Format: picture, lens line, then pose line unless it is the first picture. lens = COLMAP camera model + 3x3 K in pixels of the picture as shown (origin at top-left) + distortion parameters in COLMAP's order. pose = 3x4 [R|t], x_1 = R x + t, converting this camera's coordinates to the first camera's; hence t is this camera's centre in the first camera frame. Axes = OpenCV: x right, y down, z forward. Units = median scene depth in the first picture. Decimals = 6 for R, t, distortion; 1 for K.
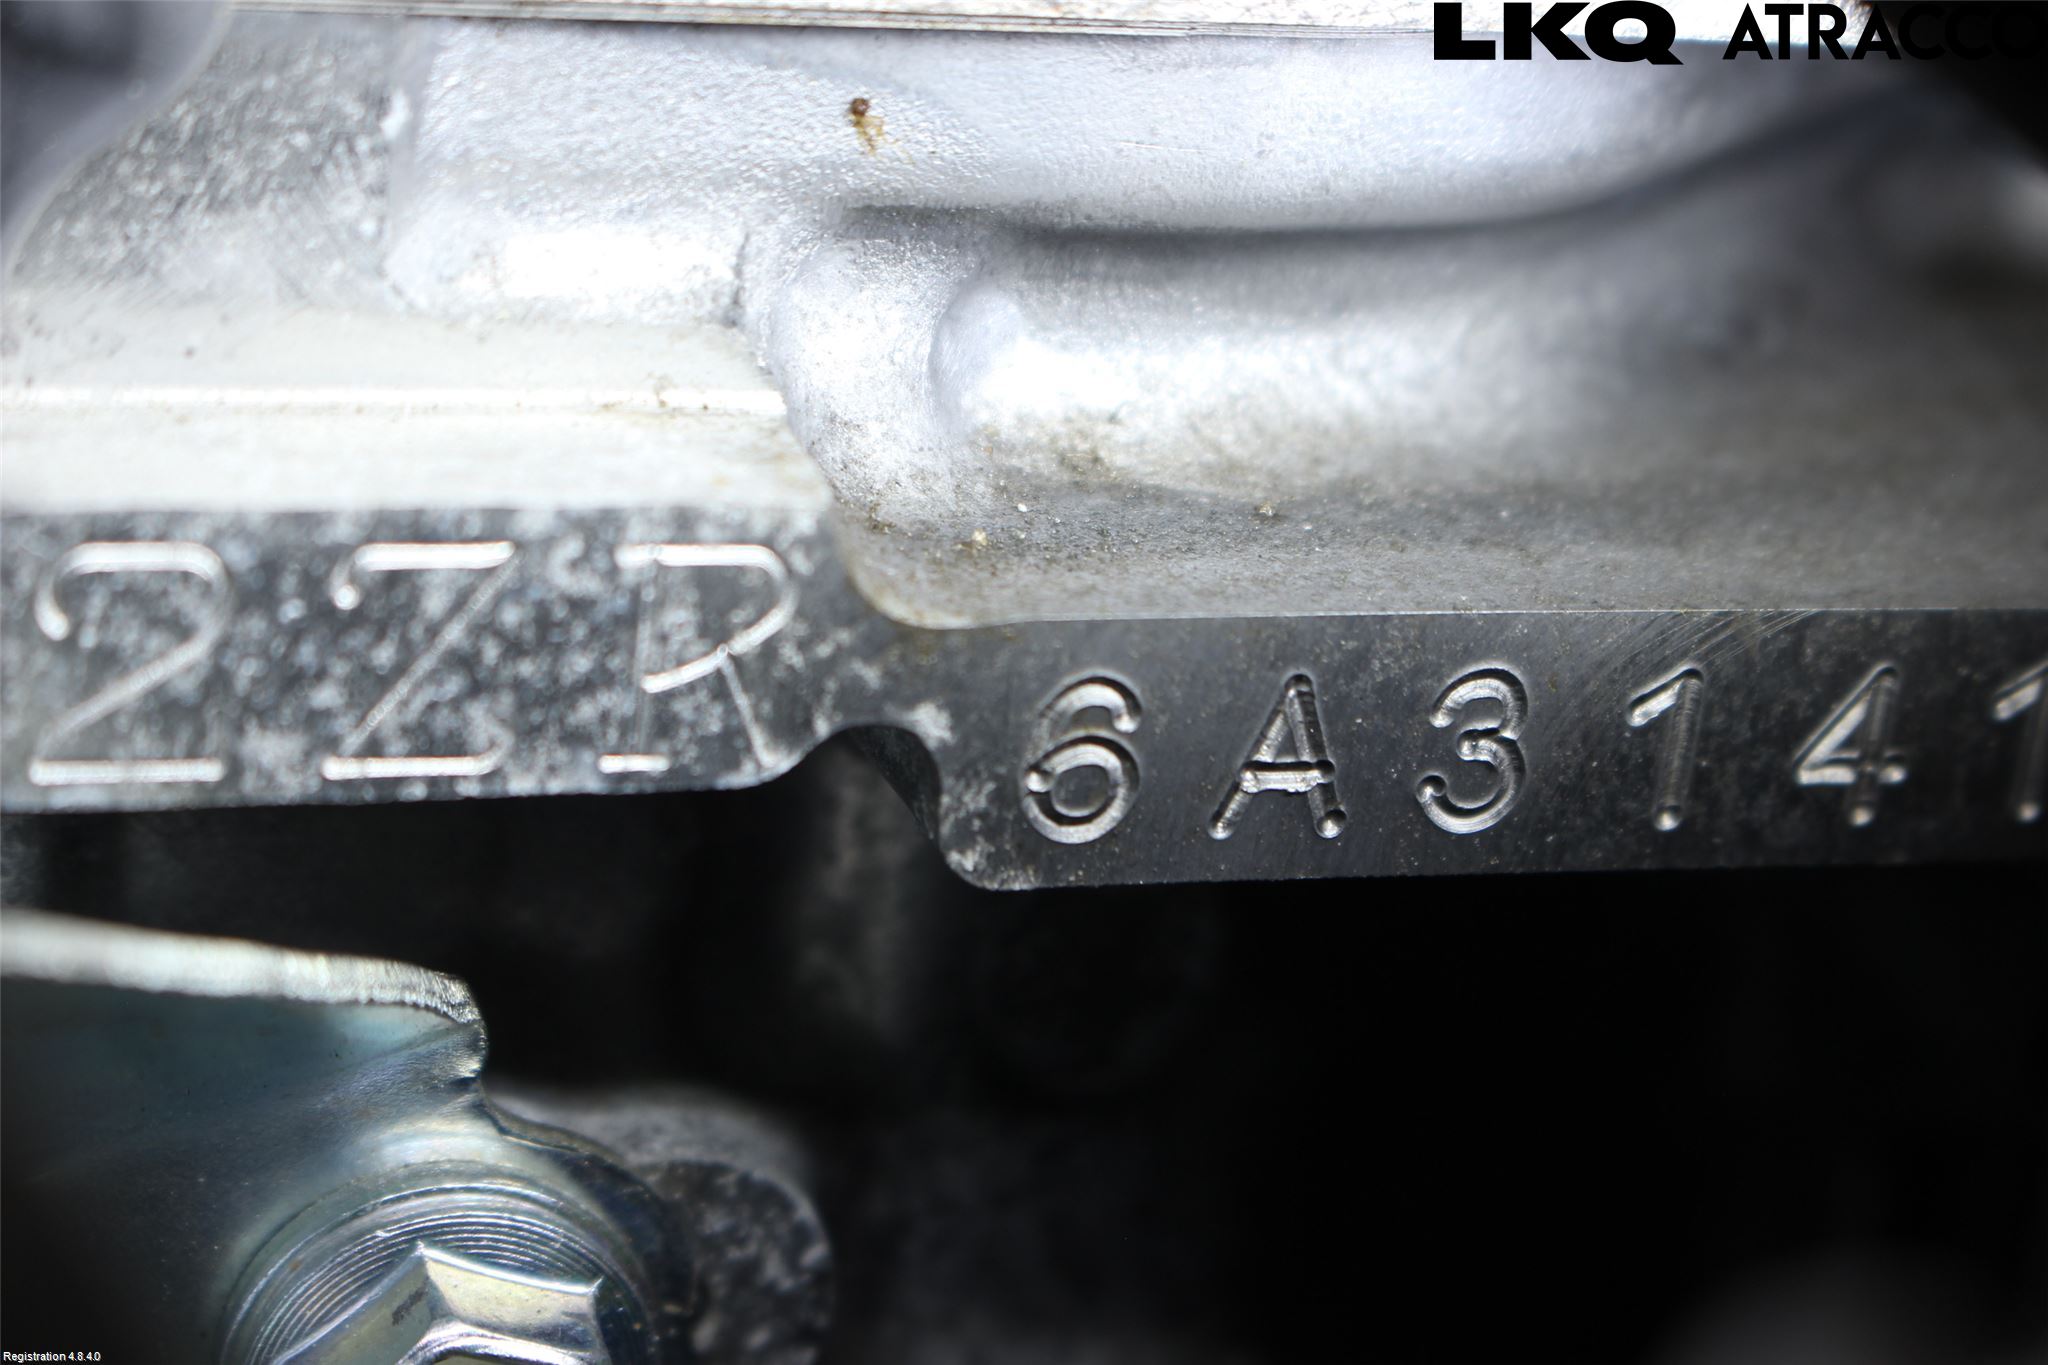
lens RADIAL K [[3316.4, 0, 1024.0], [0, 3316.4, 682.5], [0, 0, 1]] dist [-0.041422, -0.085805]
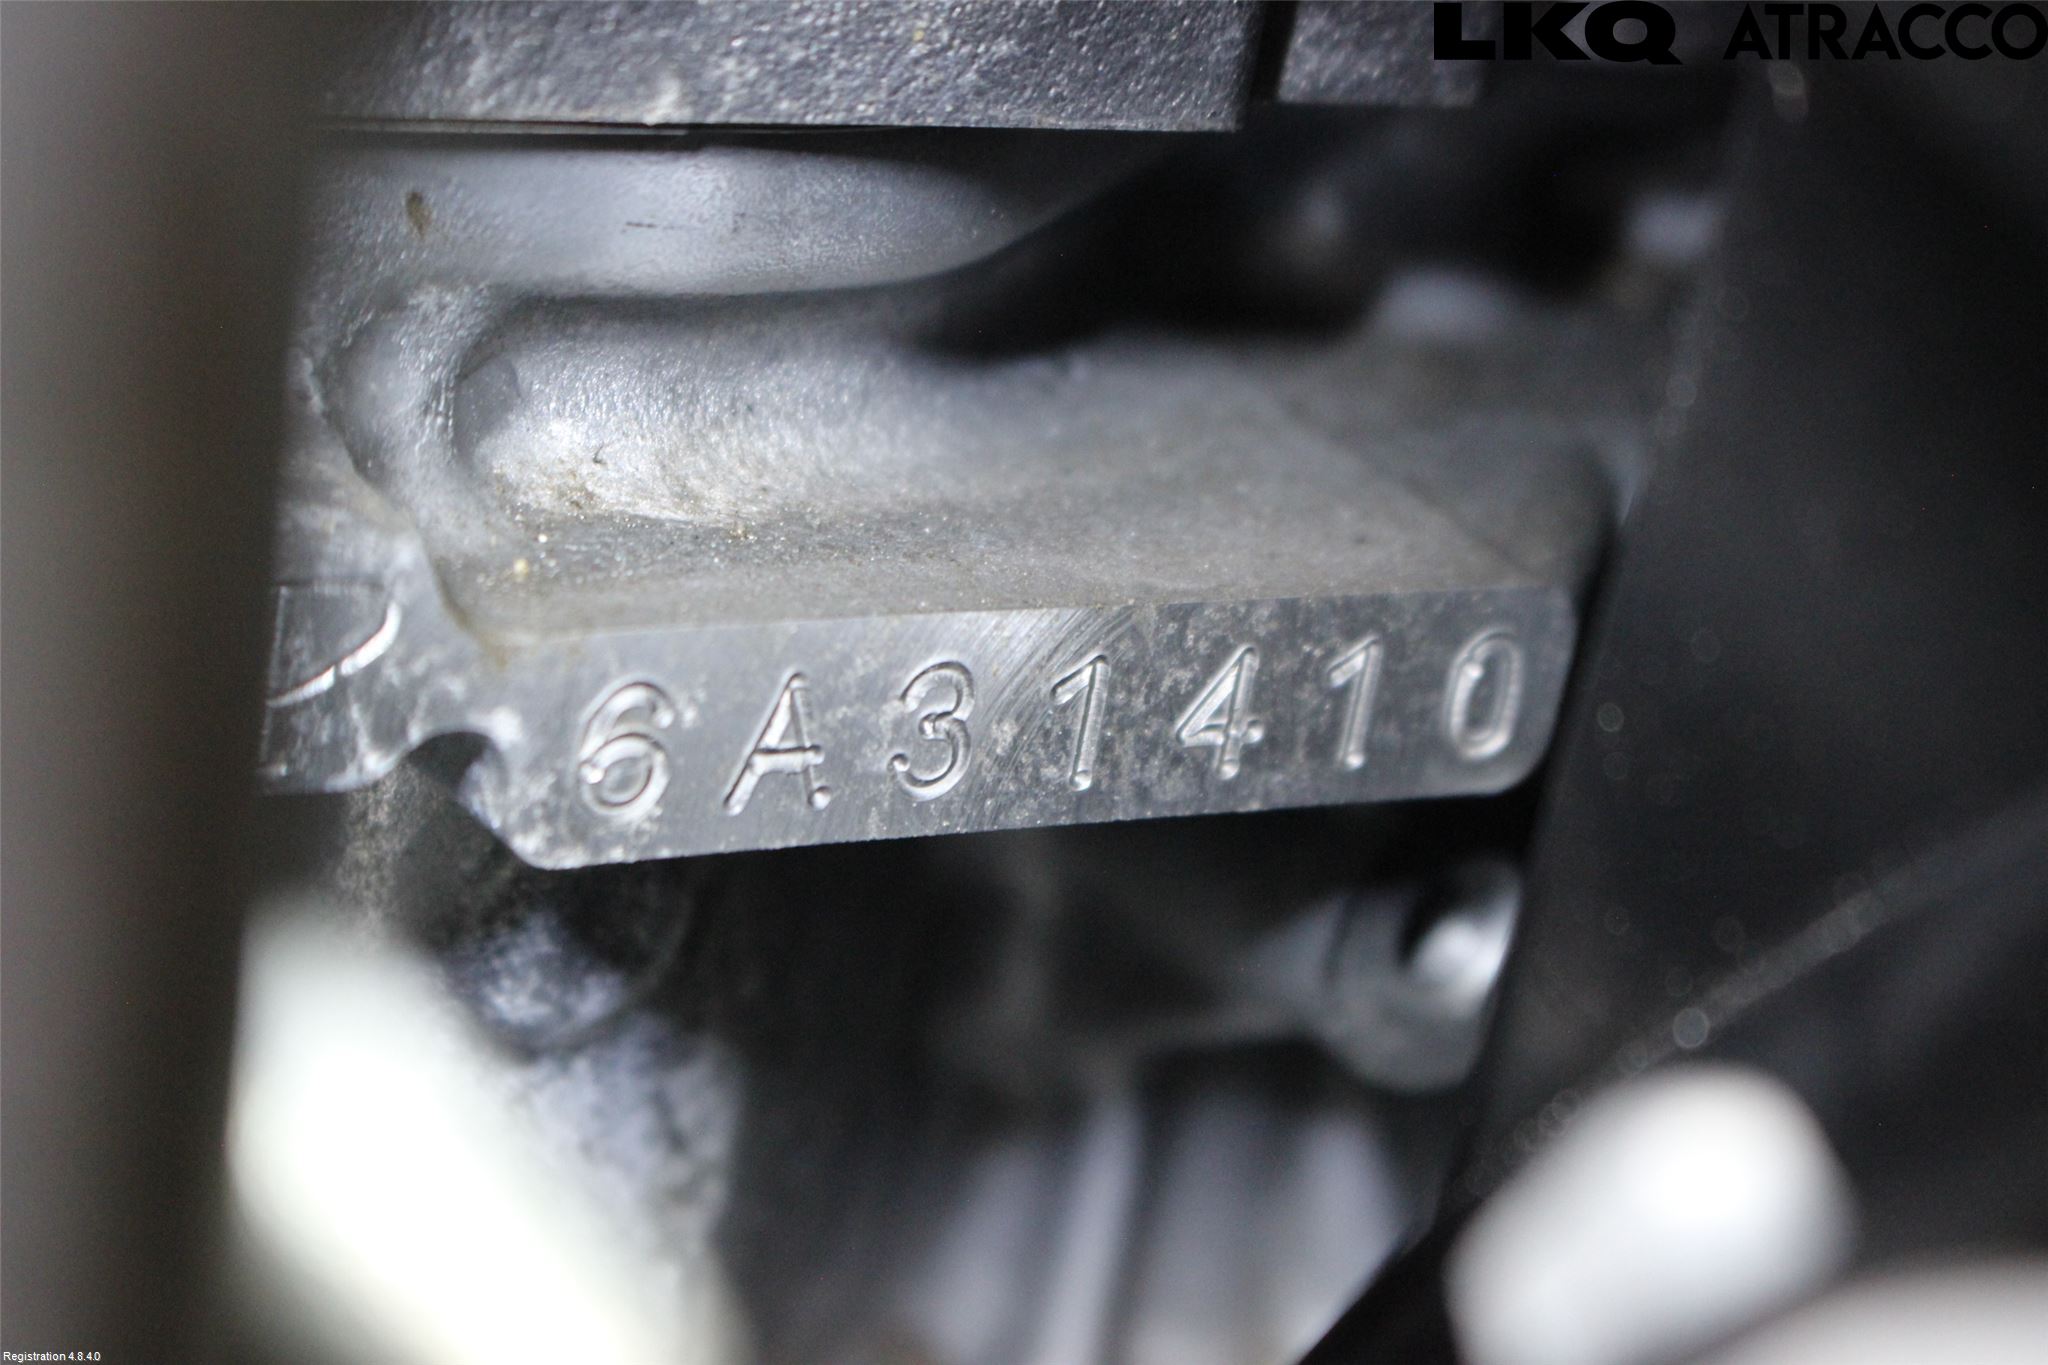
lens RADIAL K [[3316.4, 0, 1024.0], [0, 3316.4, 682.5], [0, 0, 1]] dist [-0.041422, -0.085805]
pose [[0.965615, -0.042751, 0.256438, -0.132738], [0.043795, 0.999039, 0.001639, 0.002674], [-0.256262, 0.009648, 0.966559, -0.155499]]
